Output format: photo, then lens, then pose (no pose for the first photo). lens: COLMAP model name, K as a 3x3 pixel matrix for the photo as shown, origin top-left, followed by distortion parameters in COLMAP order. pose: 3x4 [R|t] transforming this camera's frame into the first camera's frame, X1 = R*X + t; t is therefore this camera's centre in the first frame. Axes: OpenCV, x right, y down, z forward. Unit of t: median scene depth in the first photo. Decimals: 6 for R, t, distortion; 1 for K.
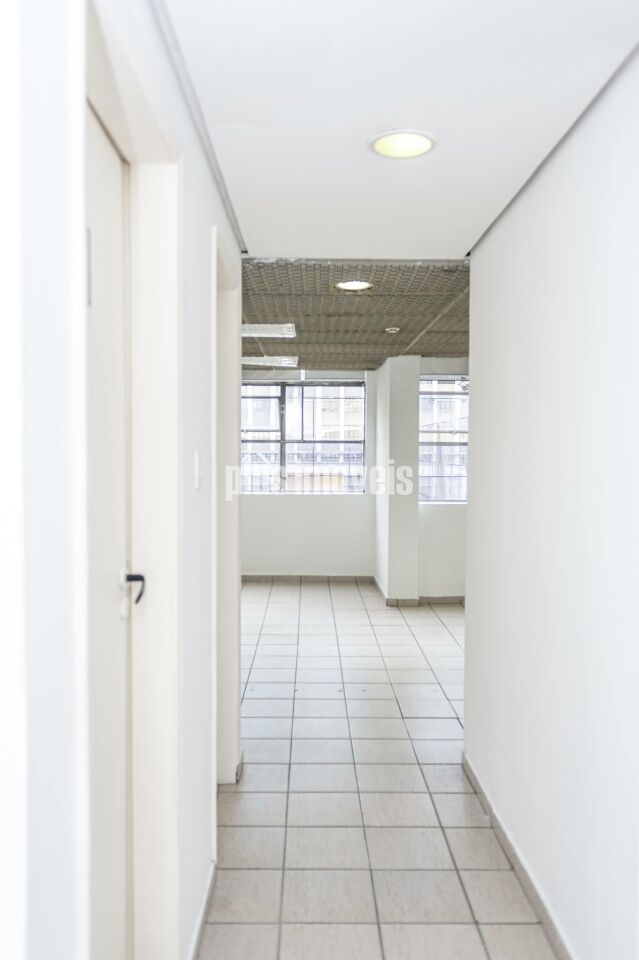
lens RADIAL K [[768.9, 0, 319.5], [0, 768.9, 479.9], [0, 0, 1]] dist [0.081148, -0.040619]
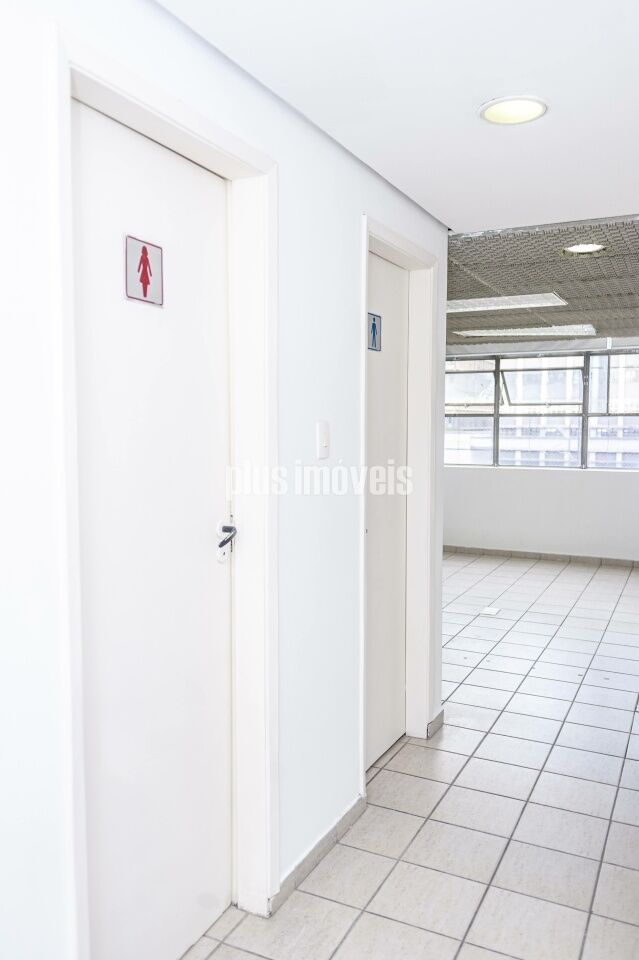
lens RADIAL K [[768.9, 0, 318.7], [0, 768.9, 480.7], [0, 0, 1]] dist [0.081148, -0.040619]
pose [[0.895541, 0.031642, -0.443853, 0.175935], [-0.016912, 0.999168, 0.037108, 0.001454], [0.444658, -0.025725, 0.895331, -0.001736]]
